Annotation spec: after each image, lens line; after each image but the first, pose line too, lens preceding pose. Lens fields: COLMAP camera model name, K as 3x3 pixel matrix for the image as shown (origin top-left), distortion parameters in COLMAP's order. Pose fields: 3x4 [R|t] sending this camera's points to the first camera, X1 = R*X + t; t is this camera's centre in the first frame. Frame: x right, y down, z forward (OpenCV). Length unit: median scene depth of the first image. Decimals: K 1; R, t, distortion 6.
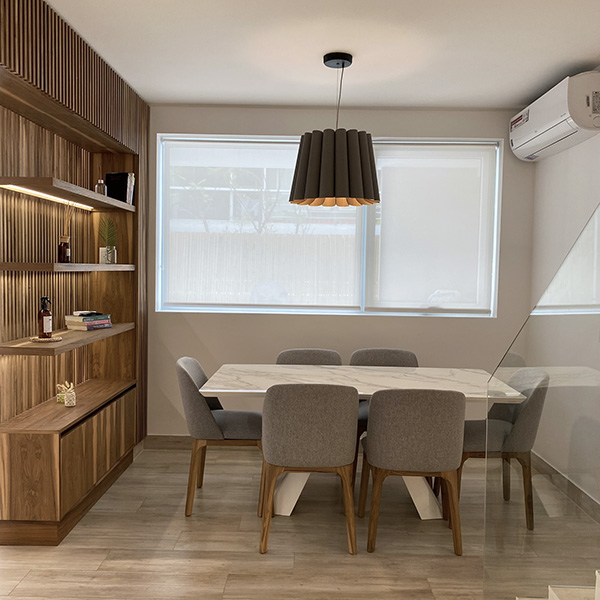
lens RADIAL K [[617.5, 0, 305.2], [0, 617.5, 303.0], [0, 0, 1]] dist [0.002302, 0.000000]
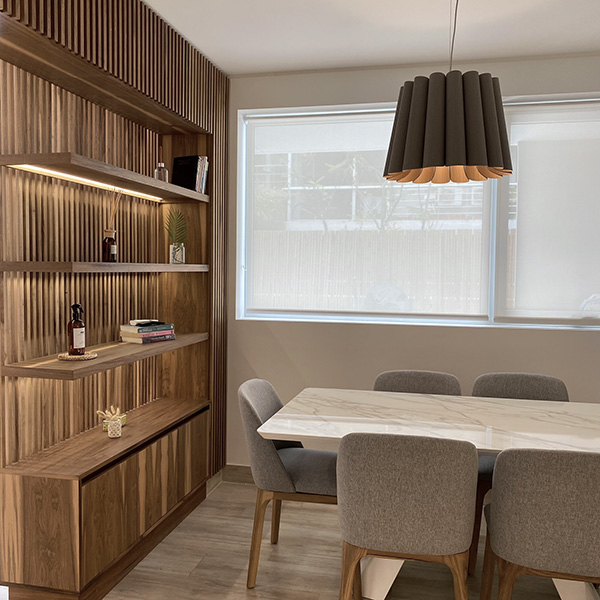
lens RADIAL K [[617.5, 0, 300.3], [0, 617.5, 293.8], [0, 0, 1]] dist [0.002302, 0.000000]
pose [[0.976038, 0.001874, -0.217591, 0.034655], [-0.005560, 0.999851, -0.016331, -0.010044], [0.217528, 0.017149, 0.975903, 0.229669]]
